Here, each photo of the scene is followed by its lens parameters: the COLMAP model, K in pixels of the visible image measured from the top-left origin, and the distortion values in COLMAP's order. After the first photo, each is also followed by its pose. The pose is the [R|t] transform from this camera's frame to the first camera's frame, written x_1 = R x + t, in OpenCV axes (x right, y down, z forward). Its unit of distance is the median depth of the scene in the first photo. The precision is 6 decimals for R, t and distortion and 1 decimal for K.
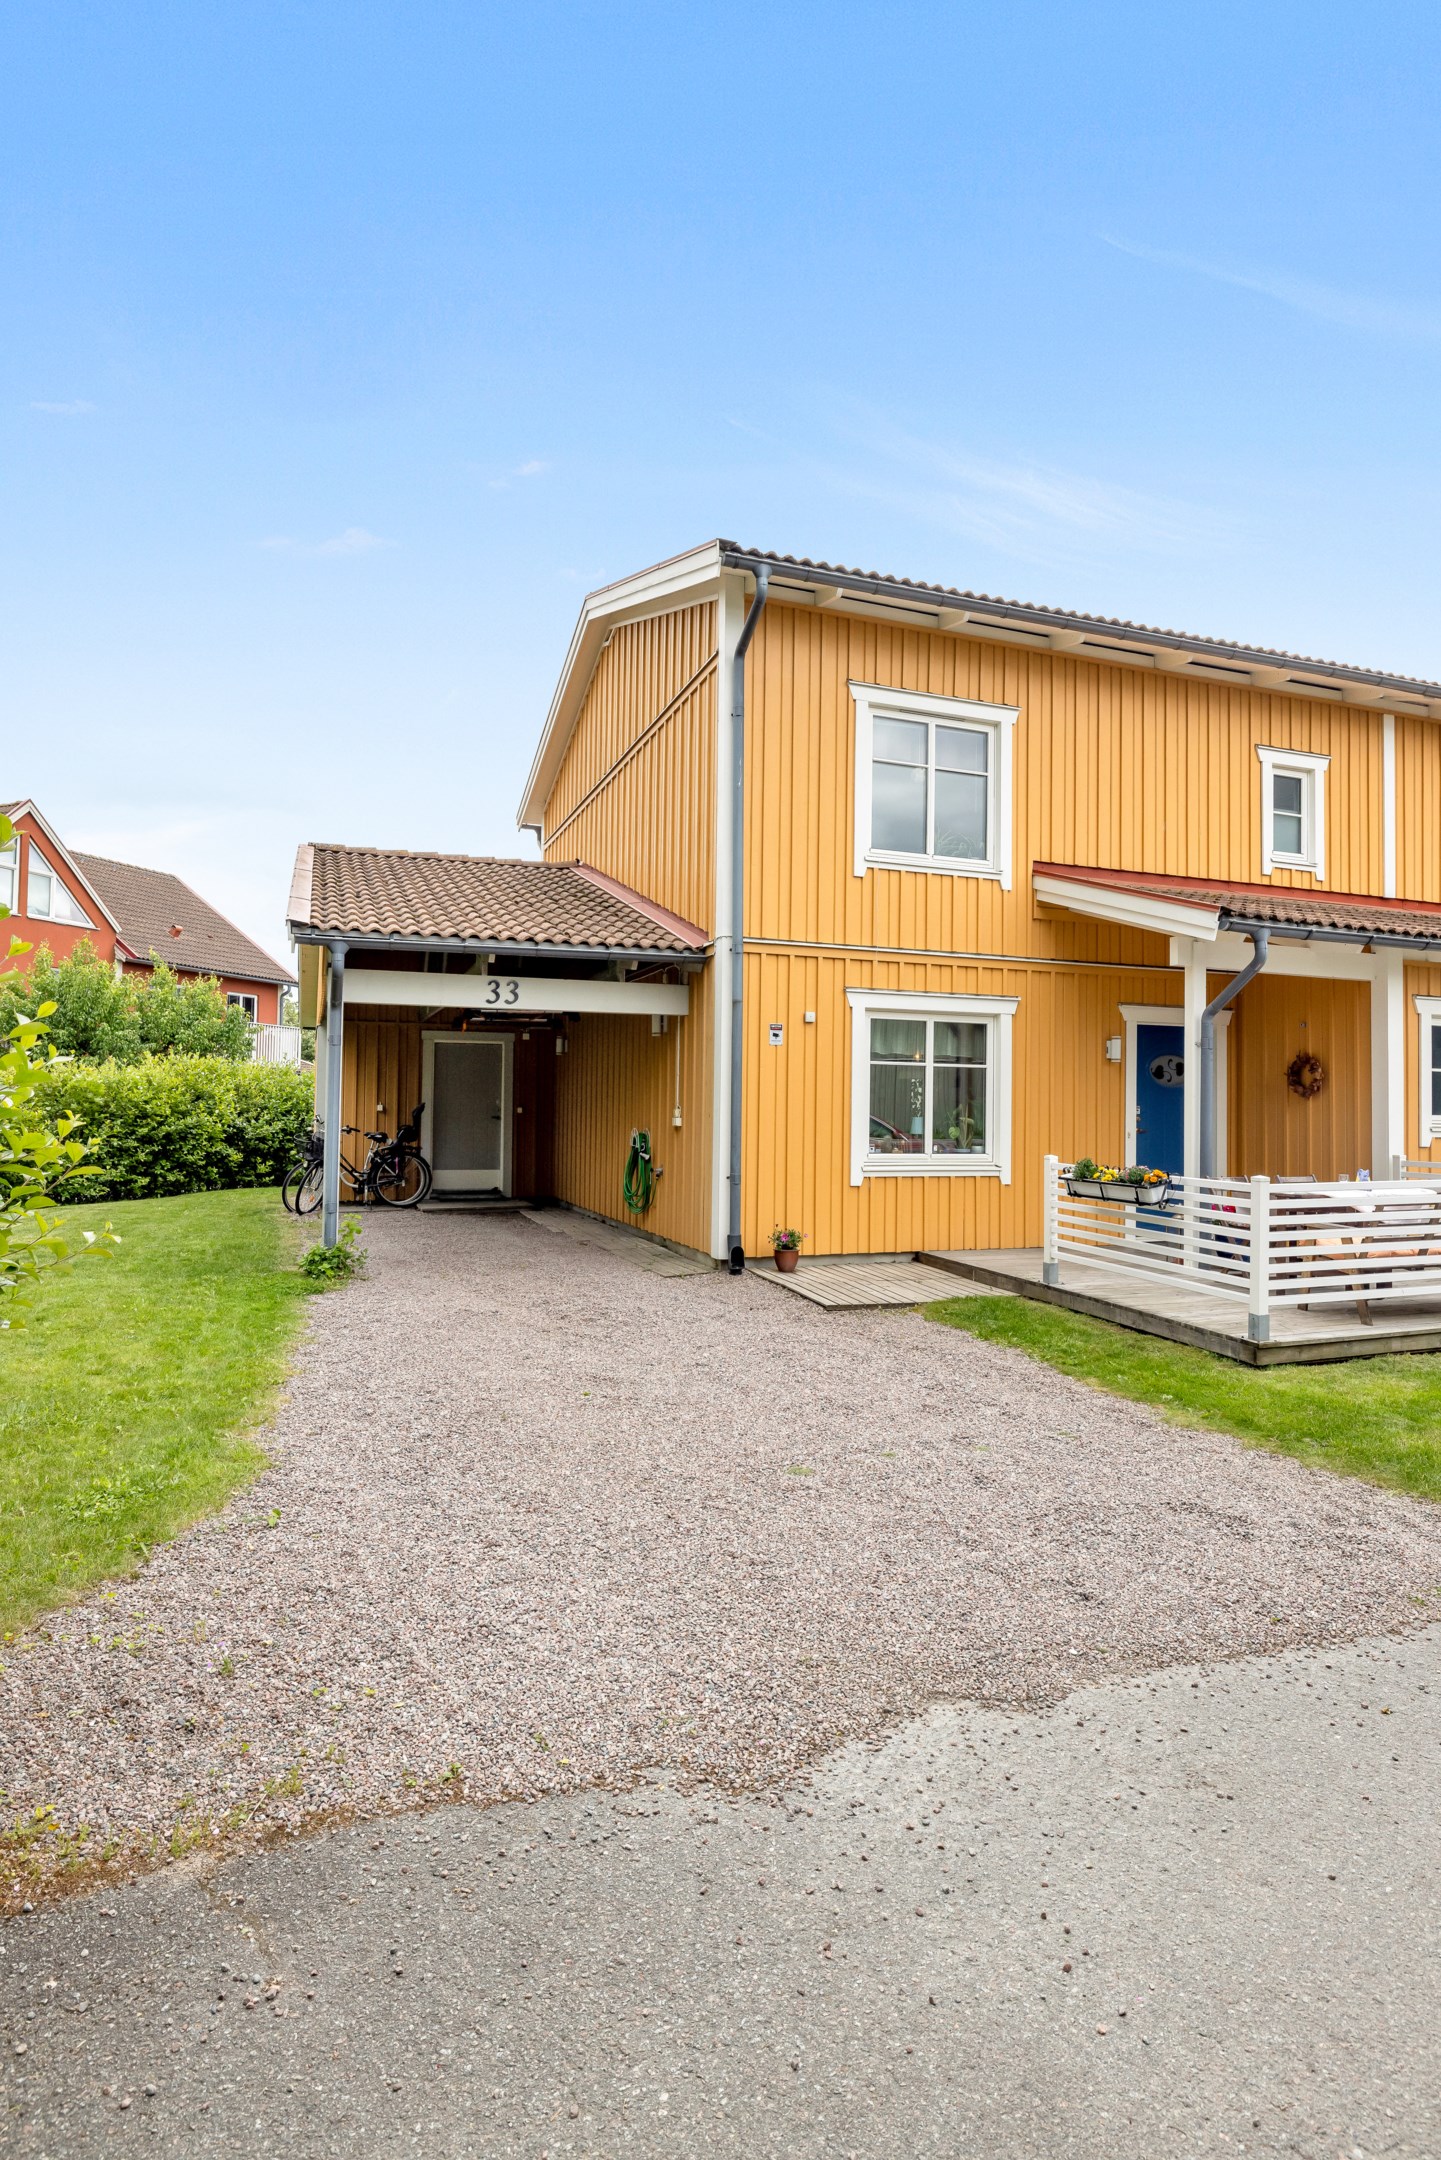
lens RADIAL K [[1152.5, 0, 854.4], [0, 1152.5, 1085.1], [0, 0, 1]] dist [-0.003019, 0.003700]
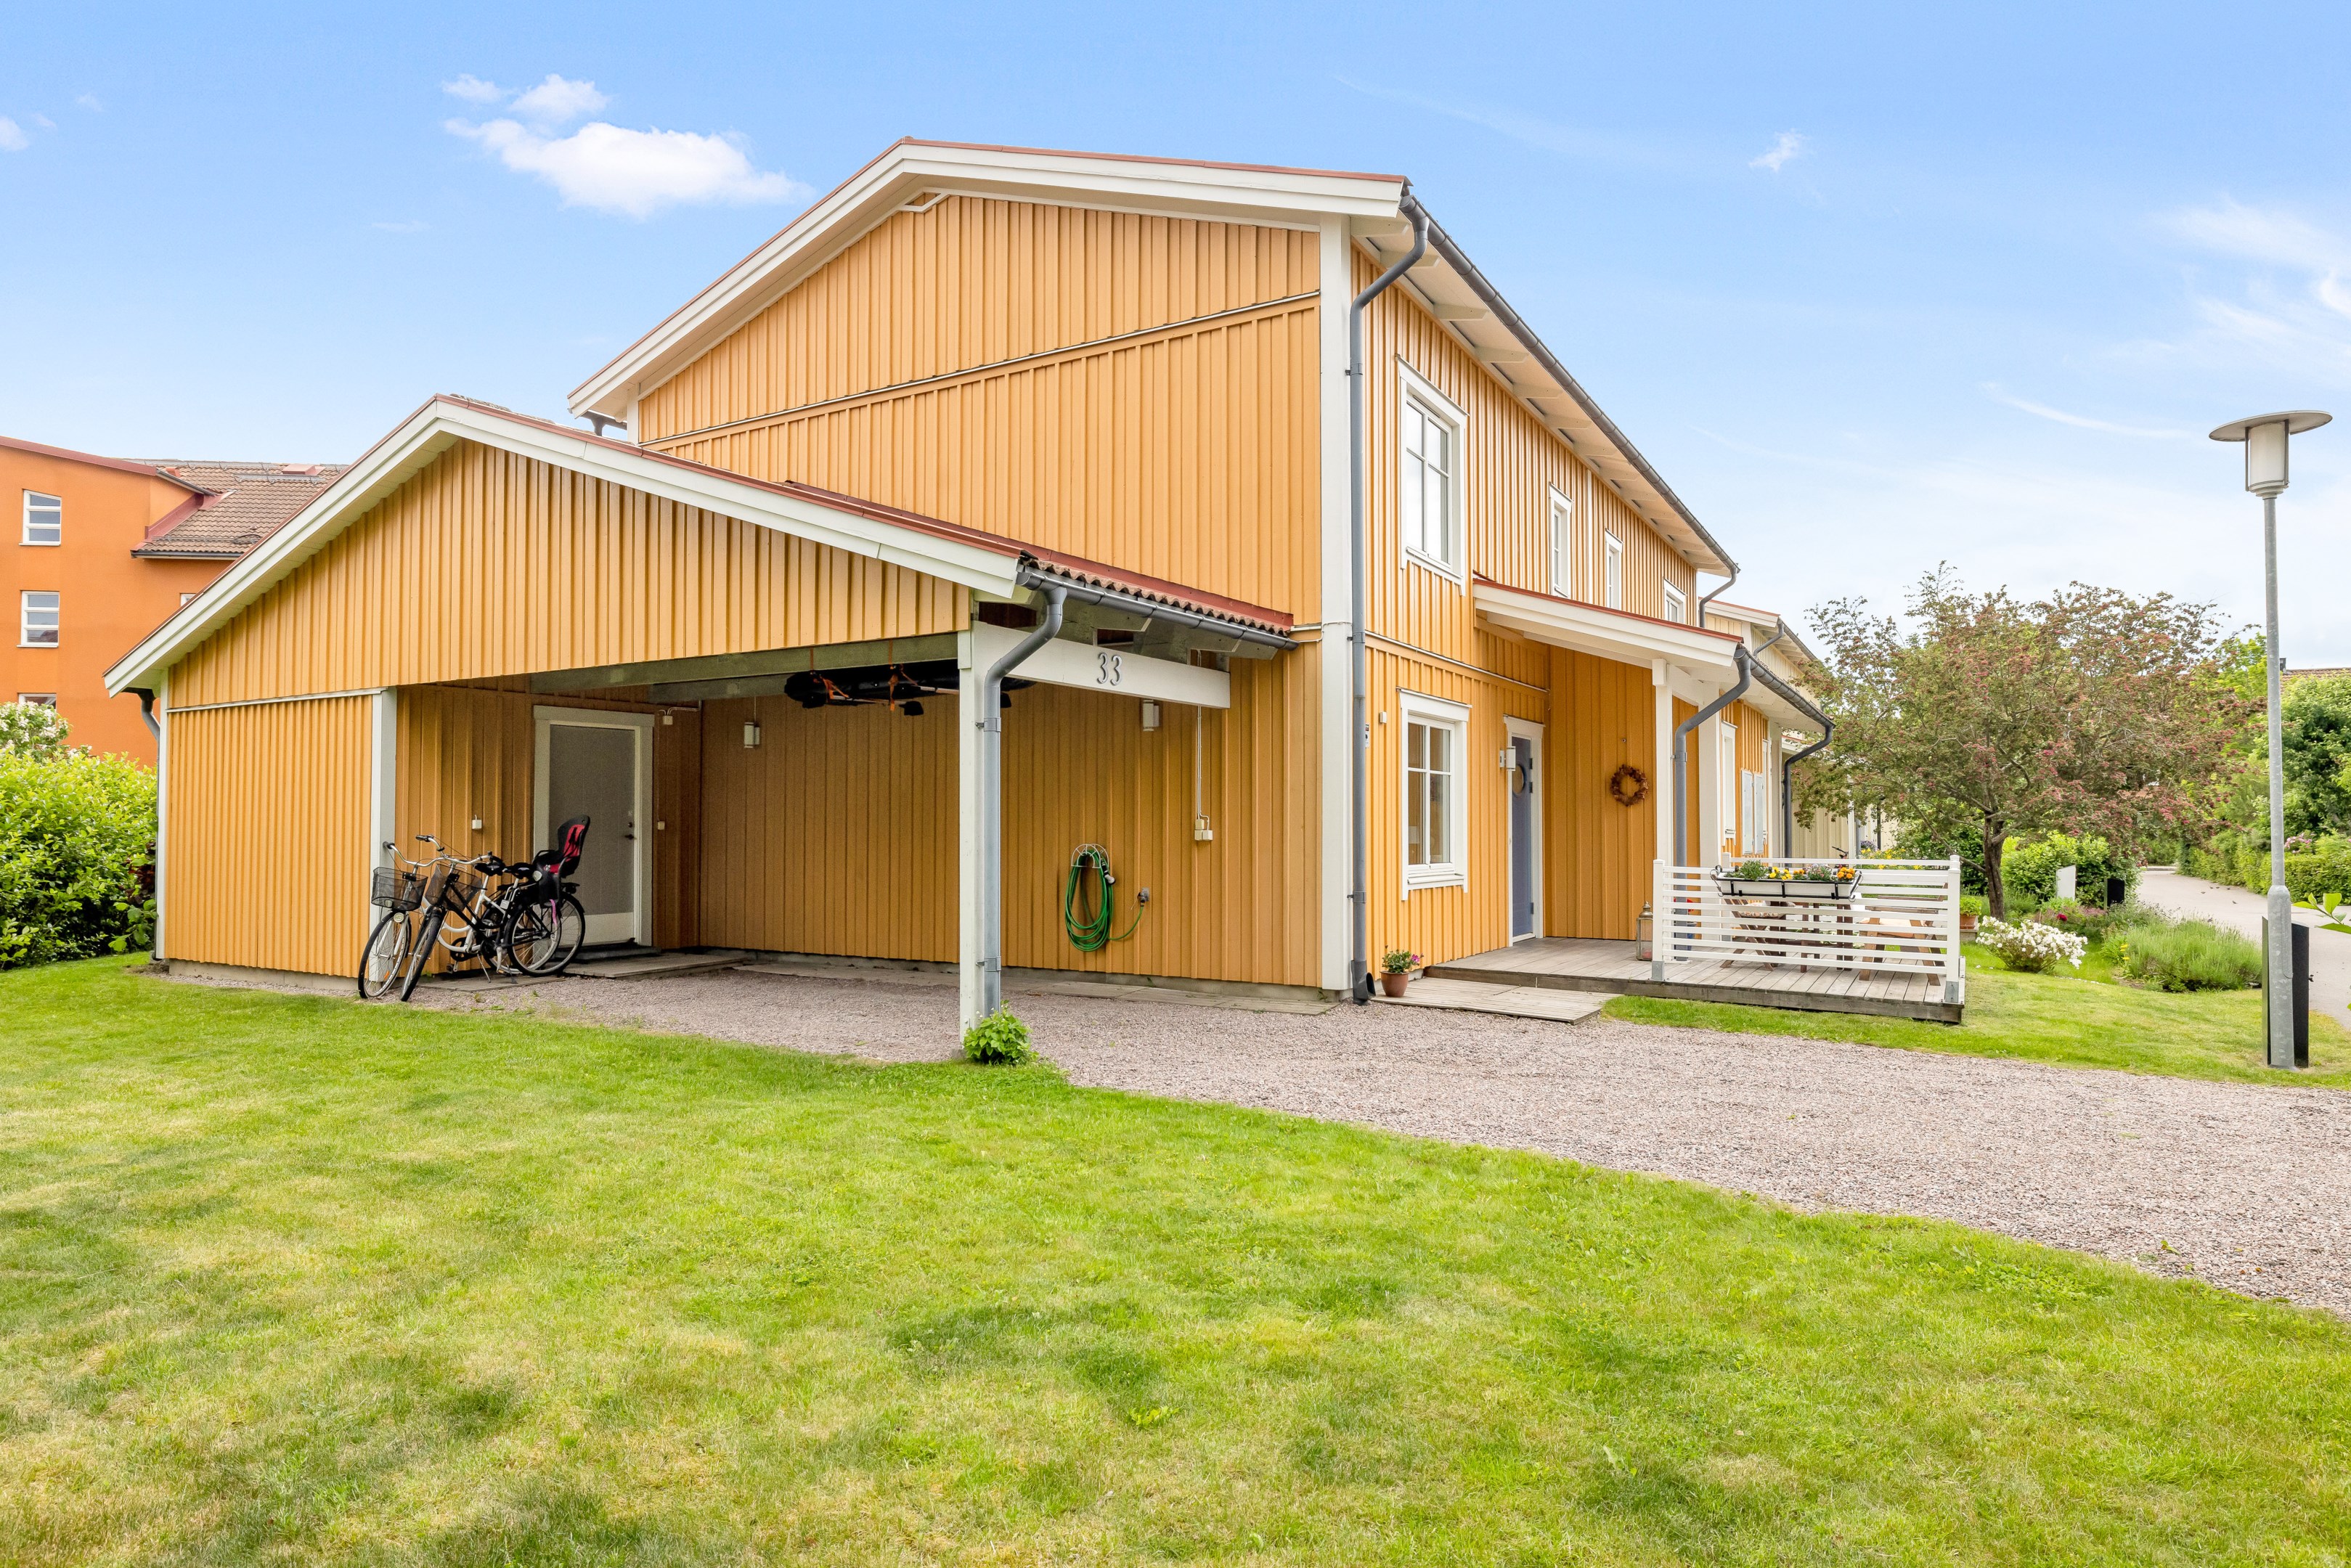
lens RADIAL K [[1268.5, 0, 1286.9], [0, 1268.5, 799.4], [0, 0, 1]] dist [-0.010530, -0.001373]
pose [[0.785611, 0.001926, 0.618718, -0.746608], [-0.005743, 0.999975, 0.004179, 0.001671], [-0.618695, -0.006837, 0.785602, 0.268201]]
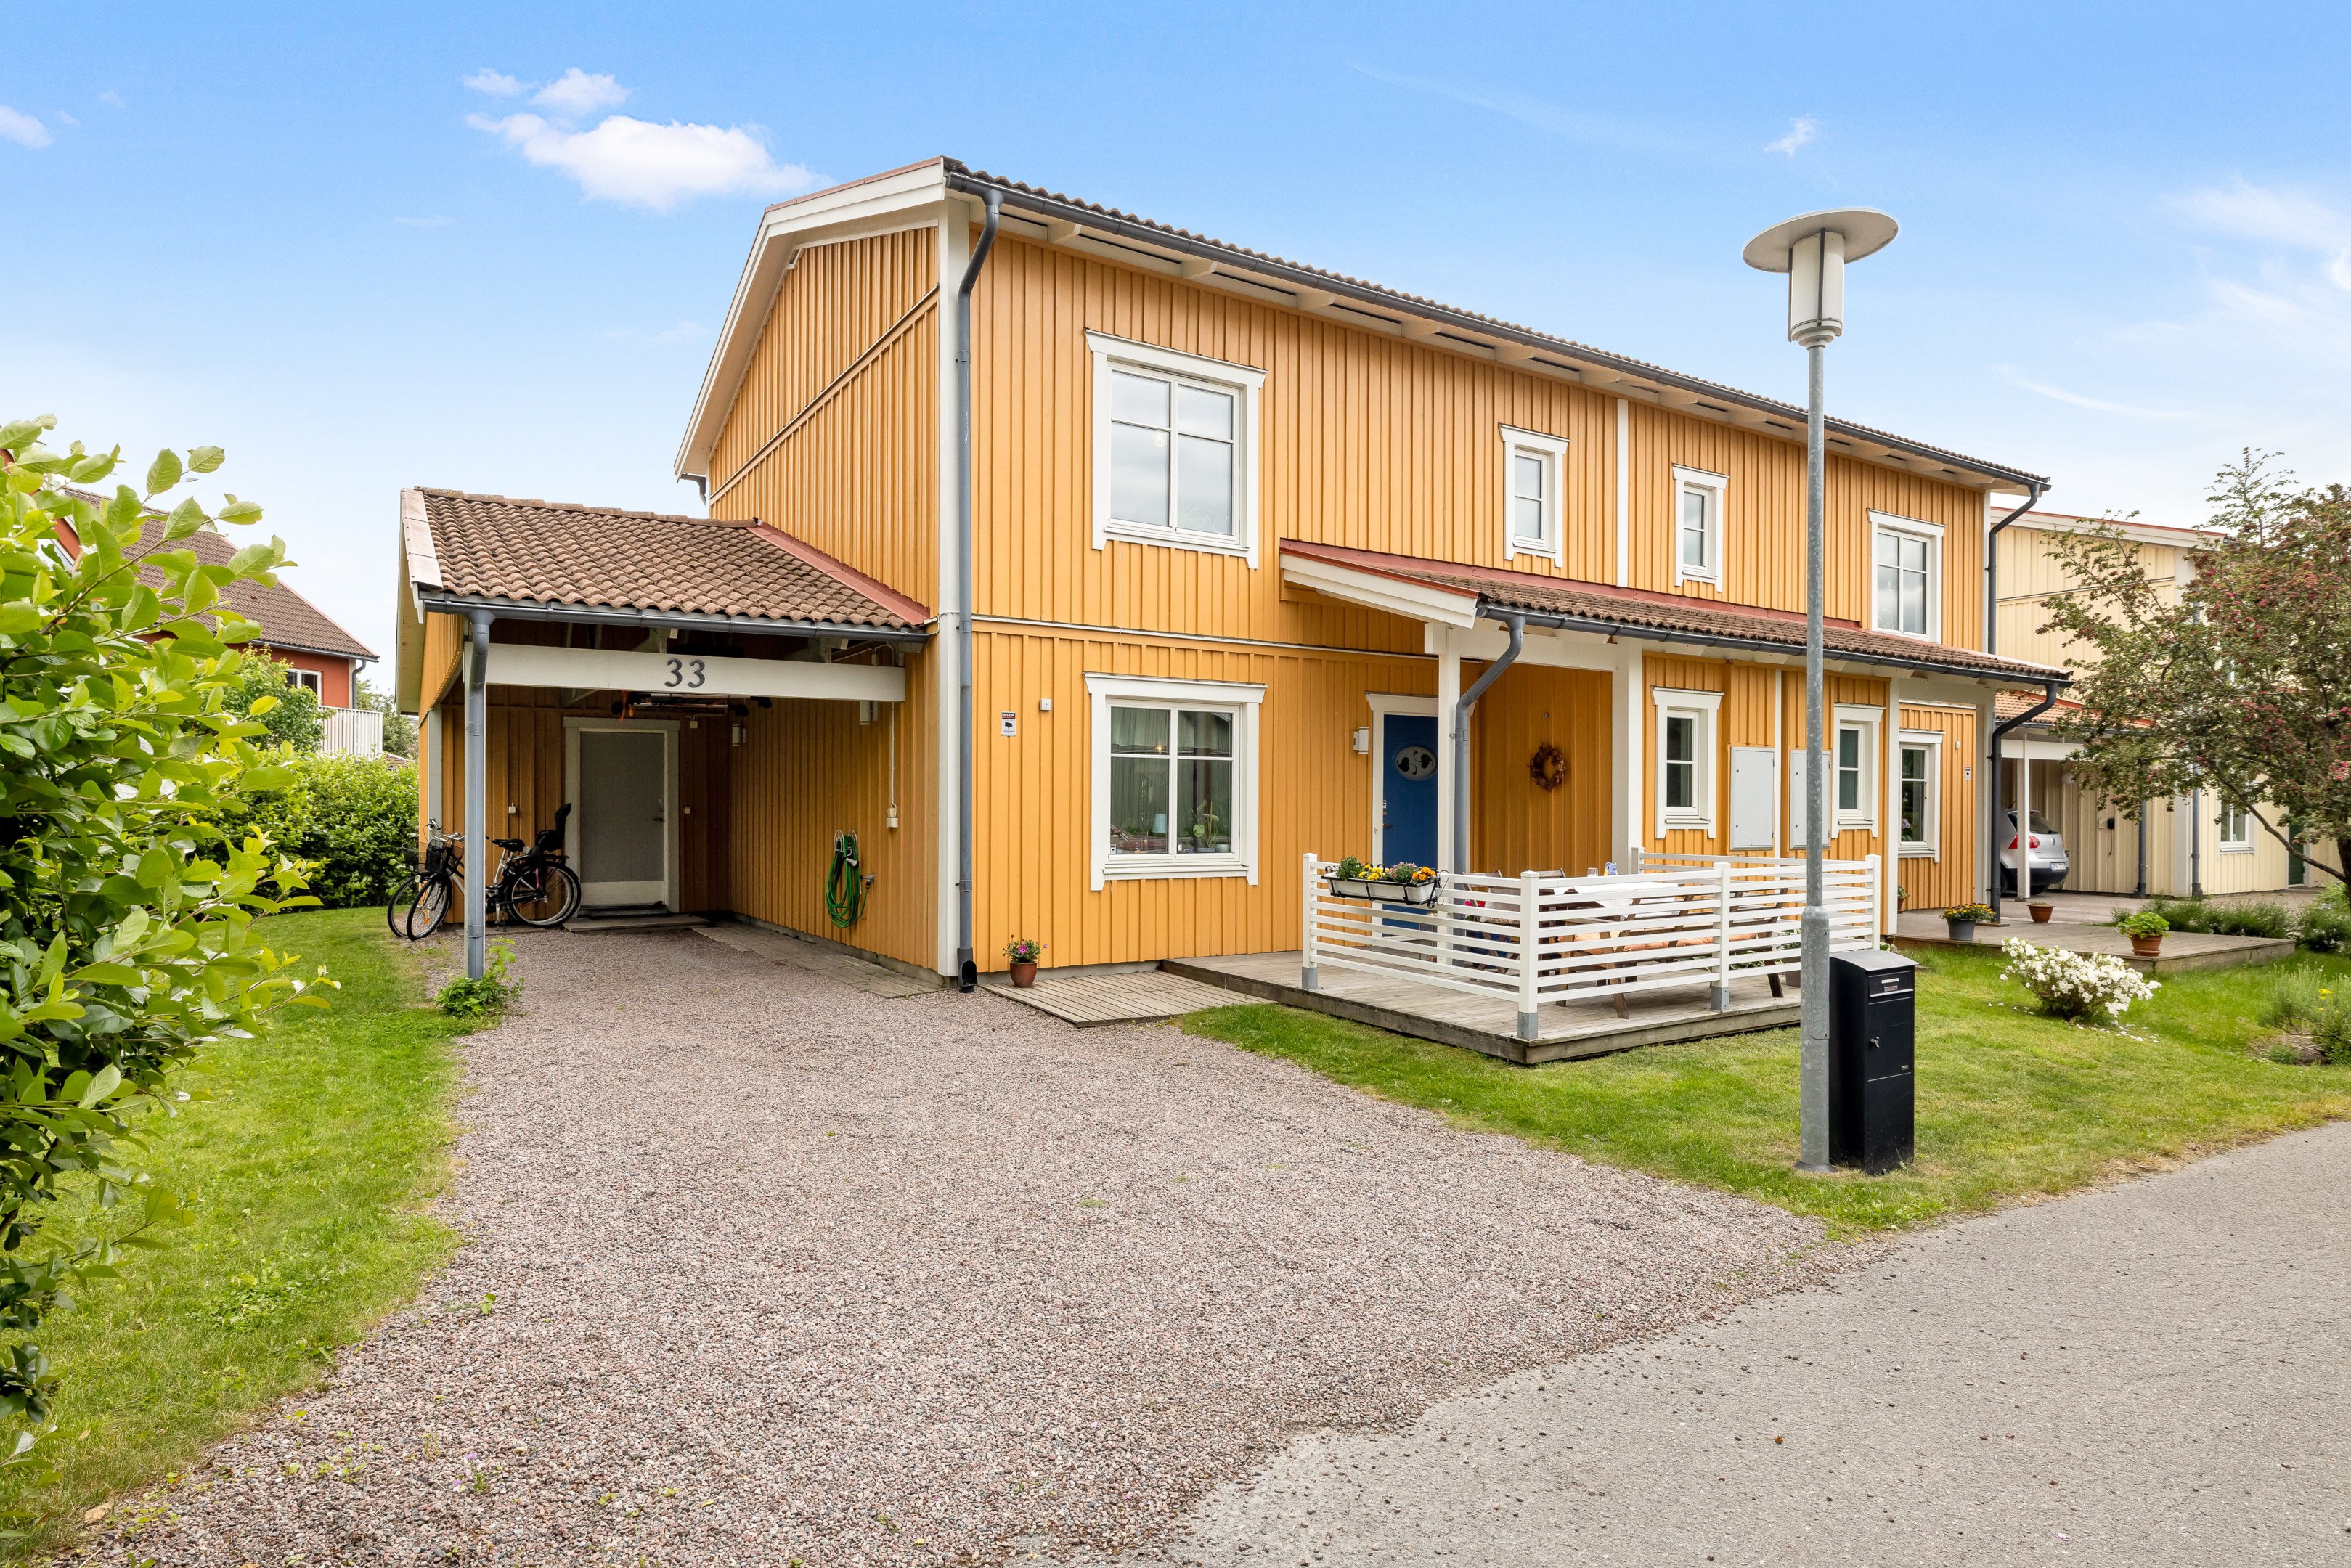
lens RADIAL K [[1254.3, 0, 1246.2], [0, 1254.3, 818.9], [0, 0, 1]] dist [-0.003019, 0.003700]
pose [[0.980191, -0.011213, 0.197738, -0.084510], [0.004332, 0.999371, 0.035196, -0.003895], [-0.198008, -0.033643, 0.979623, 0.005449]]
